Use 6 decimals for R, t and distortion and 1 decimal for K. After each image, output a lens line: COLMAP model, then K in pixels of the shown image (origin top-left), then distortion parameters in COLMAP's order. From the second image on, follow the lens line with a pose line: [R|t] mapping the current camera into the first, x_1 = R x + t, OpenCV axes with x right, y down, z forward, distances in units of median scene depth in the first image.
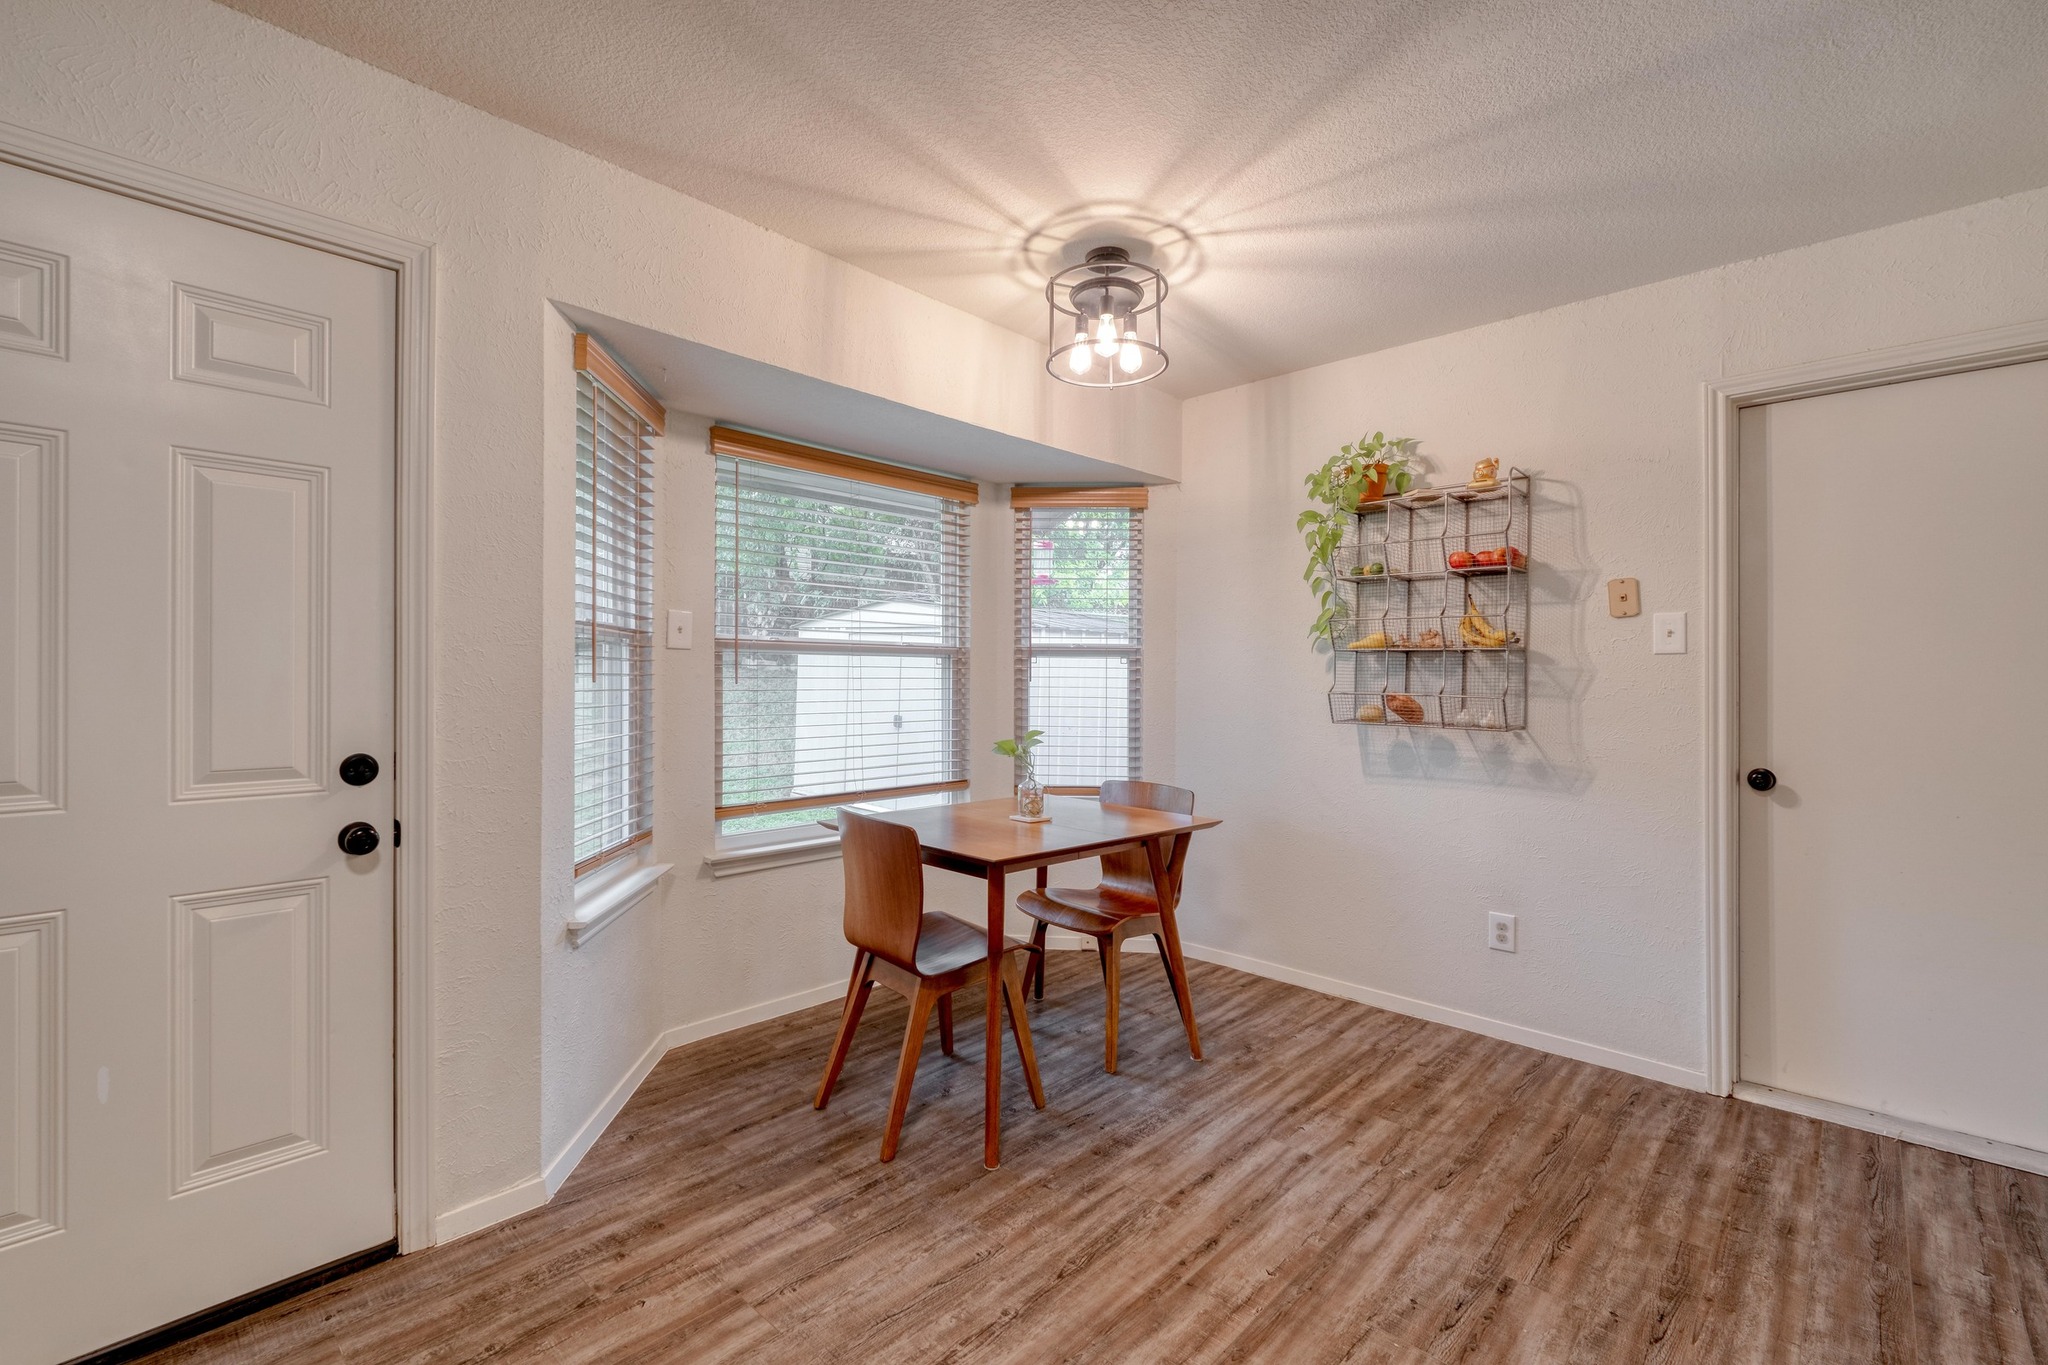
lens RADIAL K [[879.1, 0, 1031.5], [0, 879.1, 678.8], [0, 0, 1]] dist [0.011618, -0.009628]
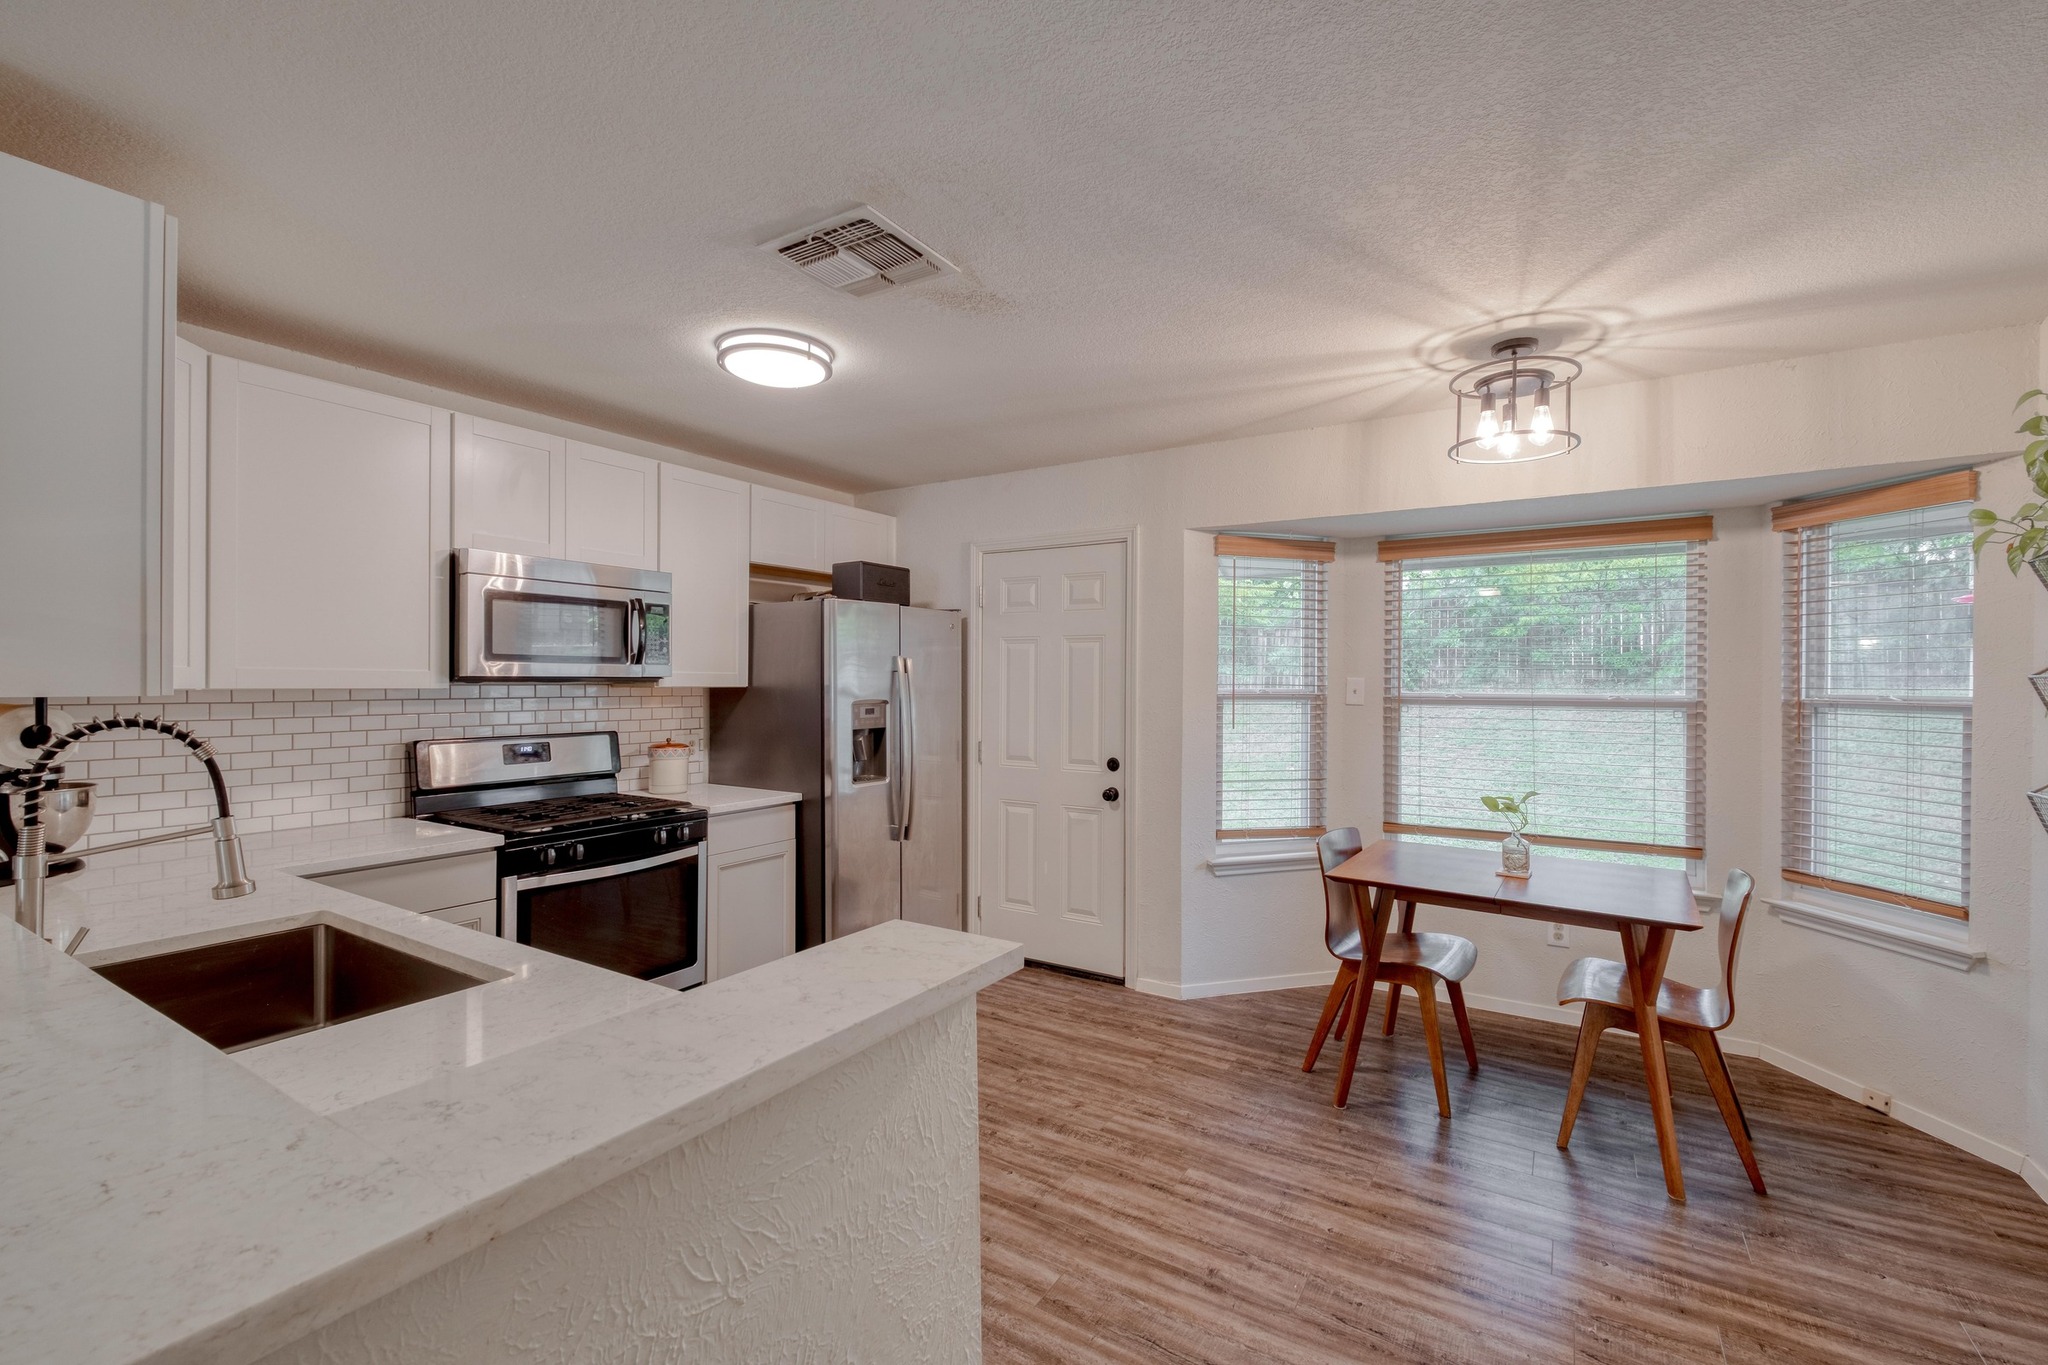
lens RADIAL K [[879.1, 0, 1031.5], [0, 879.1, 678.8], [0, 0, 1]] dist [0.011618, -0.009628]
pose [[0.201821, -0.007198, -0.979396, 0.956150], [-0.006047, 0.999945, -0.008595, -0.065876], [0.979404, 0.007657, 0.201766, 0.217685]]
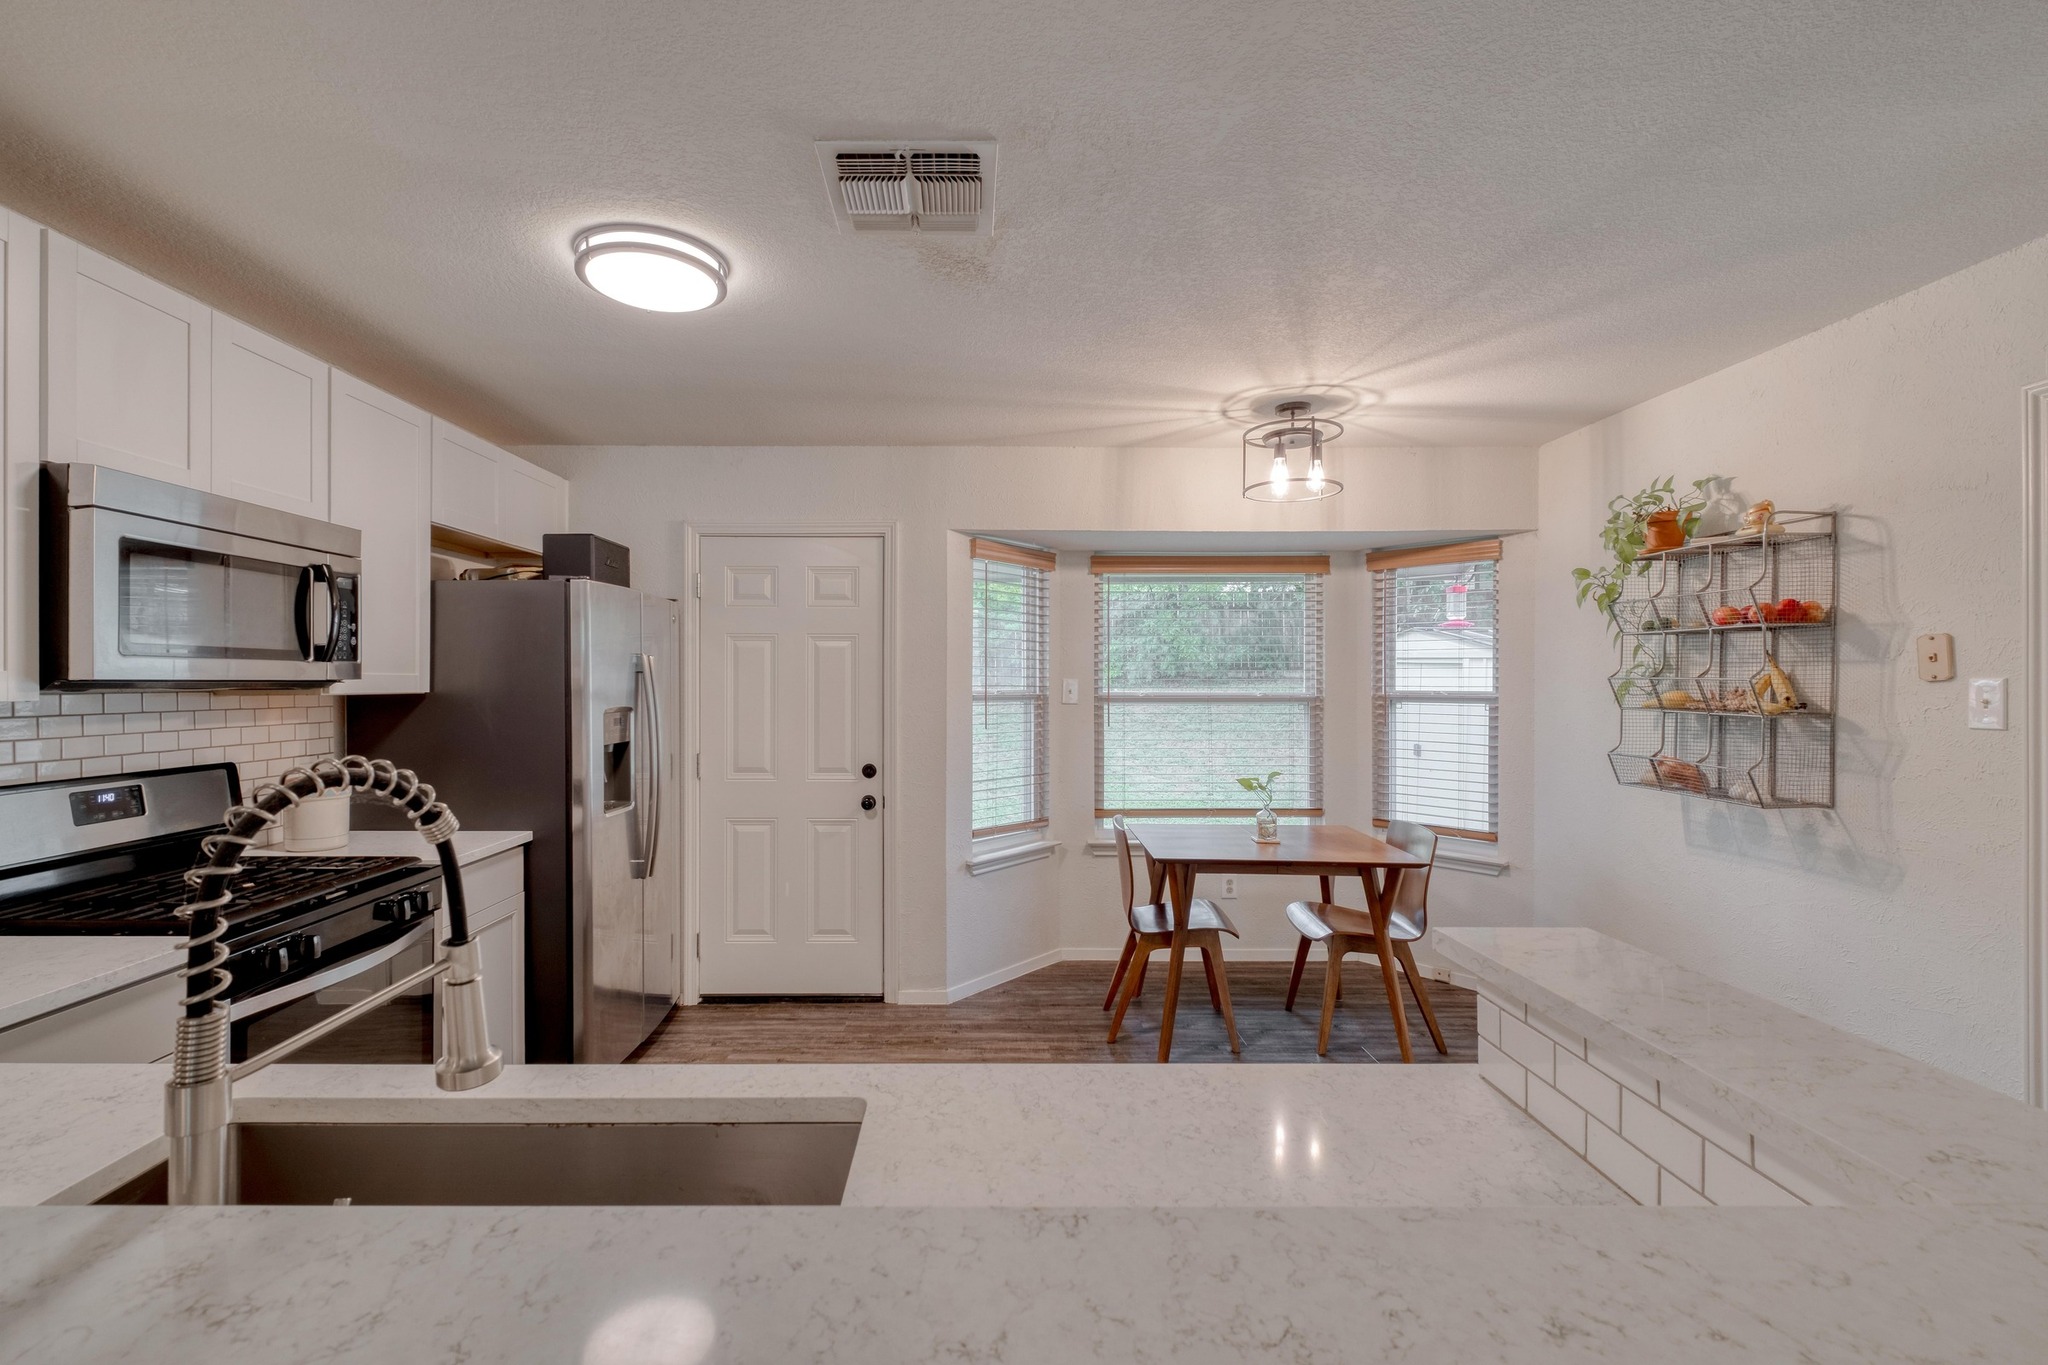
lens RADIAL K [[895.3, 0, 987.5], [0, 895.3, 681.1], [0, 0, 1]] dist [0.000874, -0.000367]
pose [[0.693475, -0.006262, -0.720454, 0.684273], [0.001315, 0.999972, -0.007425, -0.067661], [0.720480, 0.004202, 0.693463, -0.213245]]
